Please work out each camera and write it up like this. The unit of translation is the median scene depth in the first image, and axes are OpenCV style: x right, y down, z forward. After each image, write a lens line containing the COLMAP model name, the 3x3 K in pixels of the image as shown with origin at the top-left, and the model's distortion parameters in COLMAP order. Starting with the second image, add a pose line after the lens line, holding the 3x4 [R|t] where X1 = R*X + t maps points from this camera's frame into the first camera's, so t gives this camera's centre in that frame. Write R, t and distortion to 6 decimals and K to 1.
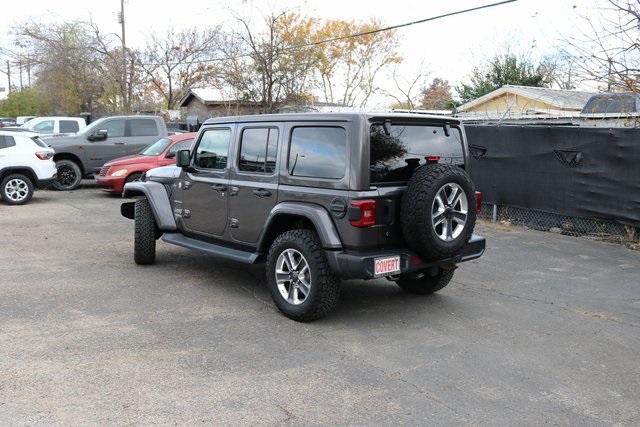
lens RADIAL K [[682.1, 0, 320.0], [0, 682.1, 210.4], [0, 0, 1]] dist [-0.084036, 0.000000]
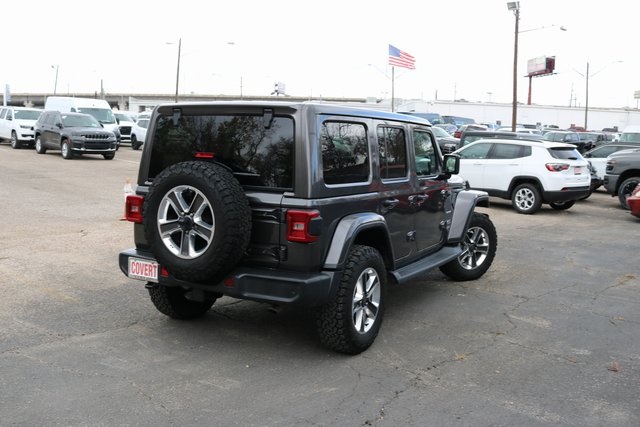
lens RADIAL K [[682.1, 0, 320.9], [0, 682.1, 217.3], [0, 0, 1]] dist [-0.084036, 0.000000]
pose [[0.327570, 0.110964, -0.938288, 0.965704], [-0.134547, 0.988437, 0.069922, -0.078450], [0.935198, 0.103339, 0.338712, 0.859469]]
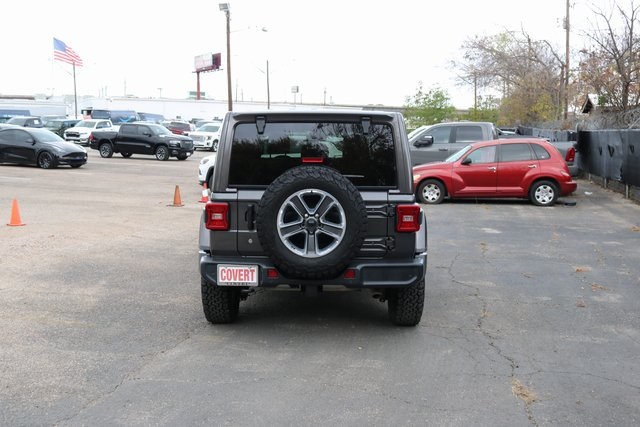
lens RADIAL K [[682.1, 0, 319.2], [0, 682.1, 215.1], [0, 0, 1]] dist [-0.084036, 0.000000]
pose [[0.739945, 0.070952, -0.668915, 0.751660], [-0.076415, 0.996851, 0.021208, -0.026376], [0.668313, 0.035423, 0.743036, 0.364393]]
